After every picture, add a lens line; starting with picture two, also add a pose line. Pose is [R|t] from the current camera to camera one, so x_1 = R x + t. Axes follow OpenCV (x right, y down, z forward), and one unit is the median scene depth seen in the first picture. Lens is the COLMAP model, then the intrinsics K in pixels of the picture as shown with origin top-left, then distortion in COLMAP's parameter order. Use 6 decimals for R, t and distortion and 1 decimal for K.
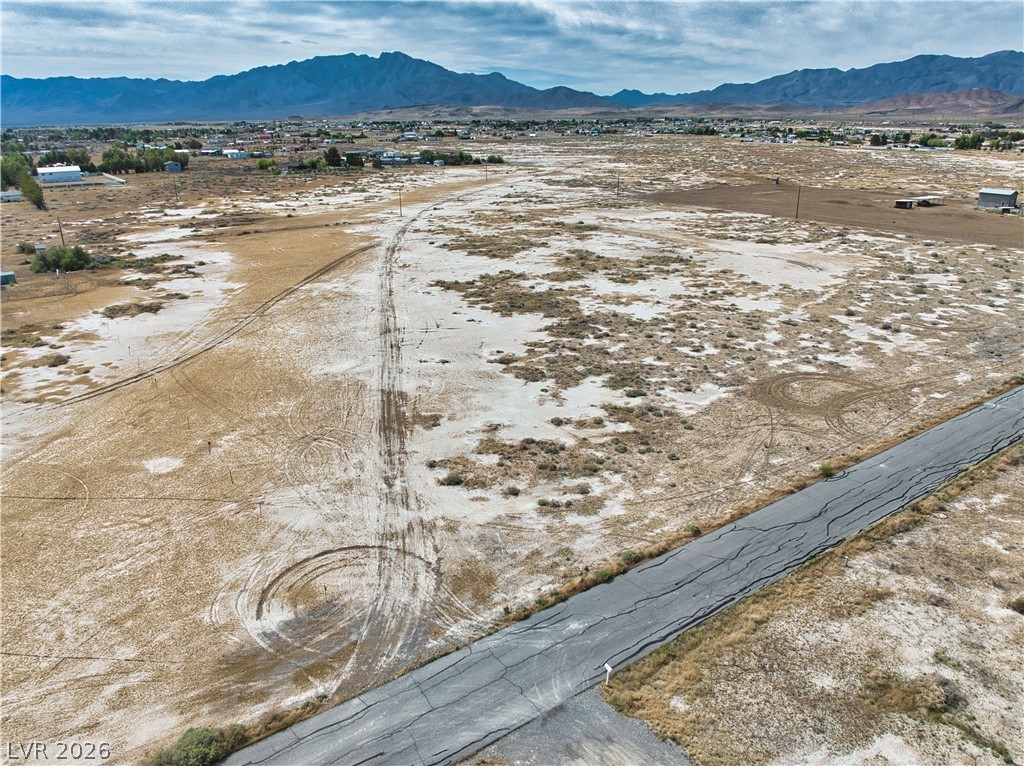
lens RADIAL K [[761.2, 0, 512.1], [0, 761.2, 356.5], [0, 0, 1]] dist [-0.042554, 0.000599]
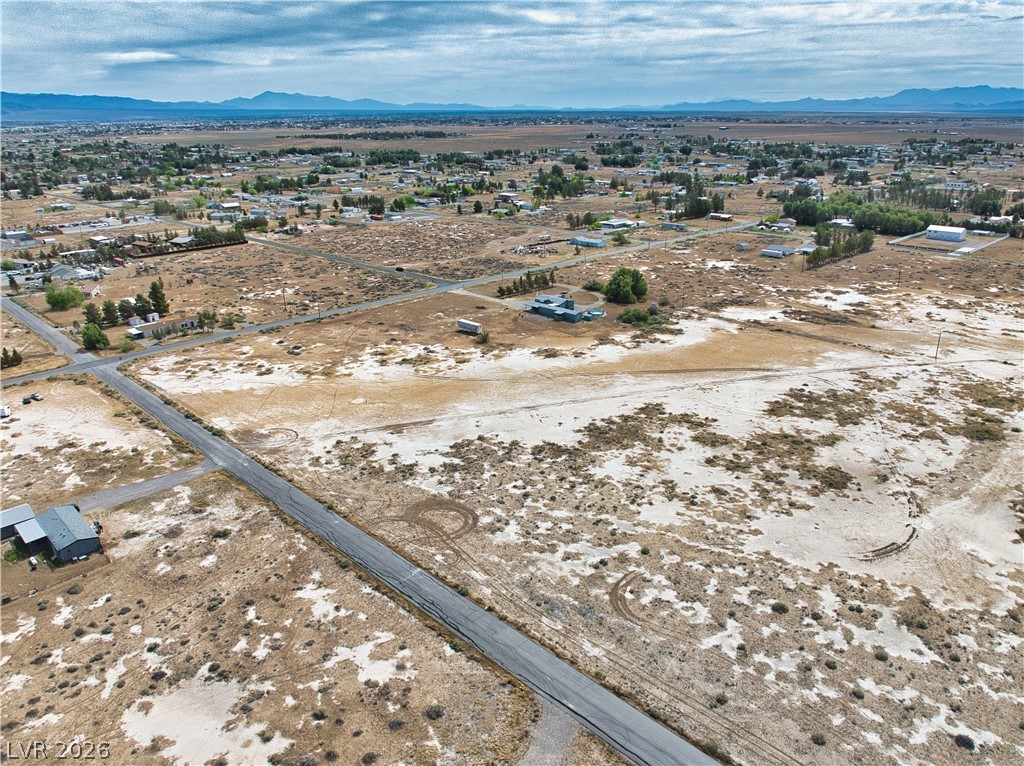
lens RADIAL K [[746.0, 0, 515.0], [0, 746.0, 386.7], [0, 0, 1]] dist [-0.025177, -0.035751]
pose [[0.162430, 0.347062, -0.923669, 1.616733], [-0.289223, 0.911730, 0.291715, -0.653890], [0.943381, 0.219763, 0.248470, 0.585321]]
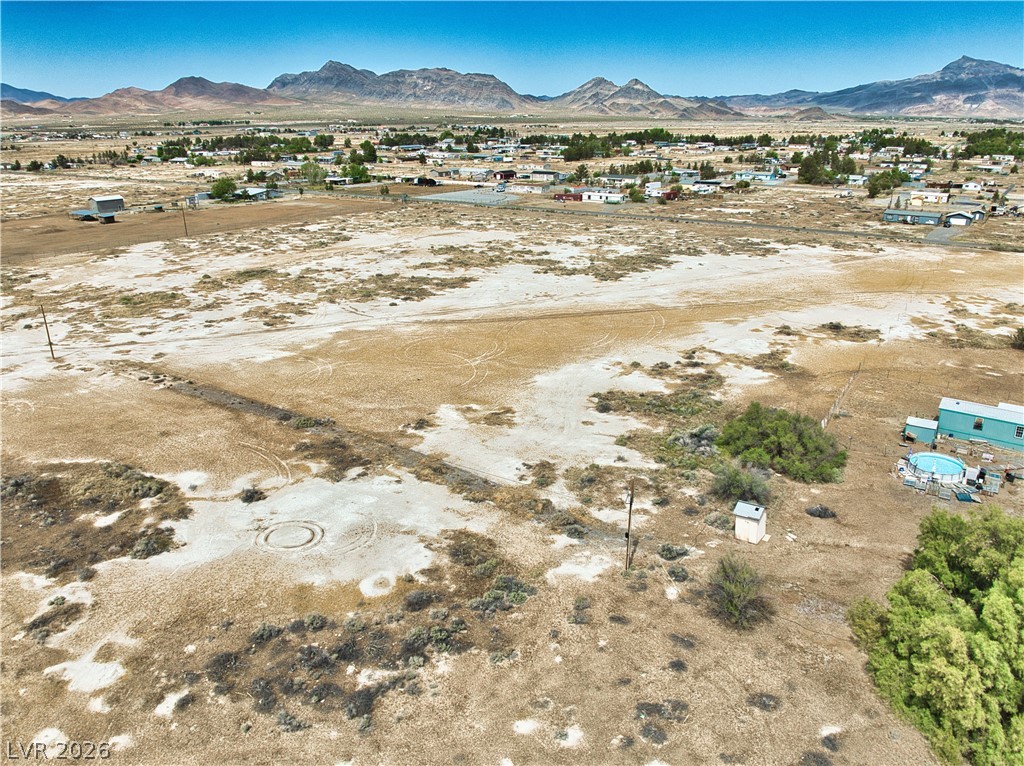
lens RADIAL K [[755.5, 0, 515.1], [0, 755.5, 380.2], [0, 0, 1]] dist [-0.039833, -0.003849]
pose [[-0.327507, -0.305603, 0.894062, -1.565486], [0.296381, 0.865262, 0.404327, -0.658365], [-0.897161, 0.397402, -0.192804, 2.008625]]
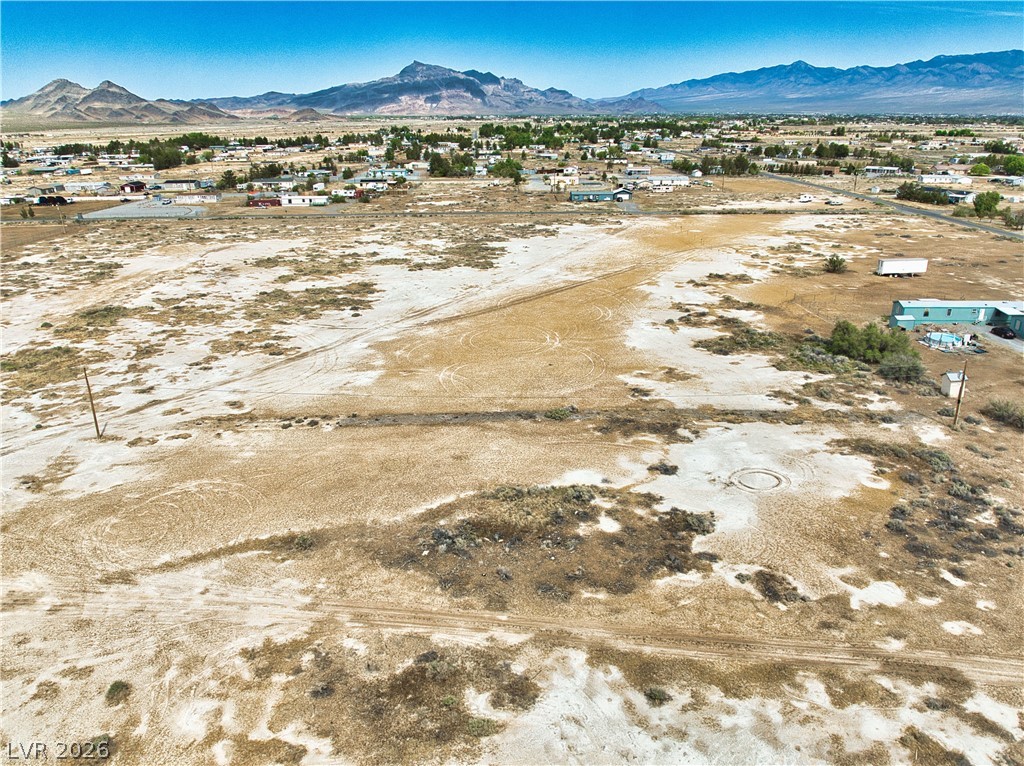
lens RADIAL K [[755.5, 0, 515.1], [0, 755.5, 380.2], [0, 0, 1]] dist [-0.039833, -0.003849]
pose [[-0.823954, -0.177287, 0.538209, -1.157374], [0.185024, 0.813568, 0.551247, -0.864022], [-0.535598, 0.553784, -0.637540, 2.640225]]
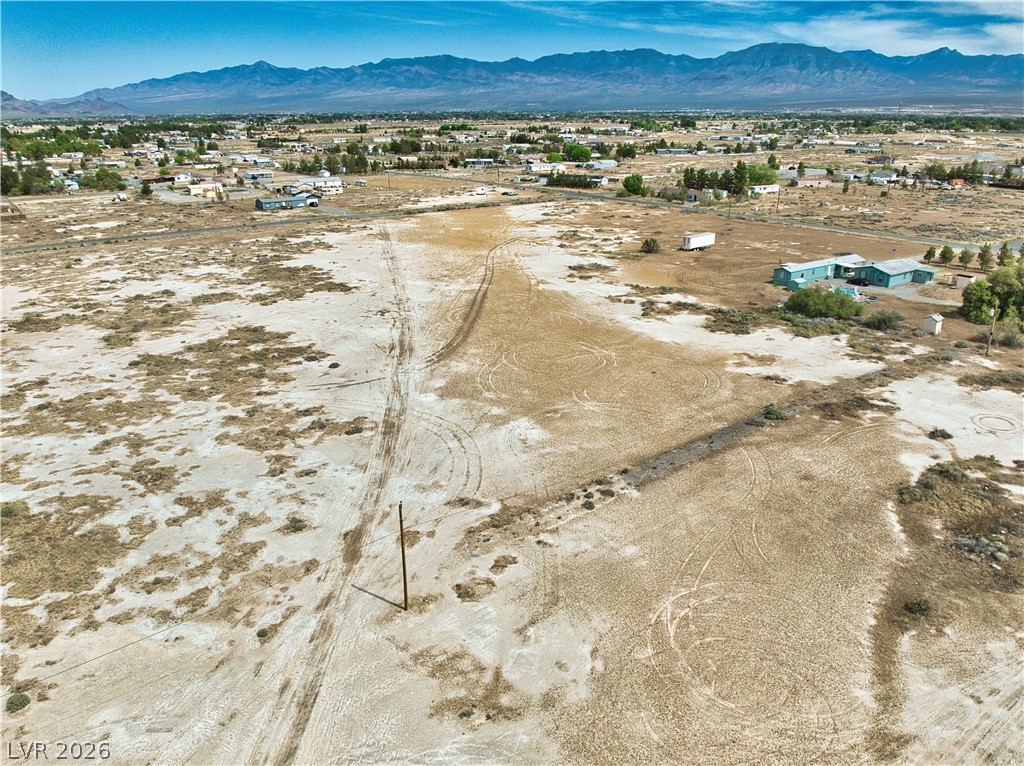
lens RADIAL K [[755.5, 0, 515.1], [0, 755.5, 380.2], [0, 0, 1]] dist [-0.039833, -0.003849]
pose [[-0.999220, 0.020707, -0.033633, -0.410159], [-0.004020, 0.793805, 0.608159, -0.889493], [0.039291, 0.607820, -0.793102, 2.719708]]
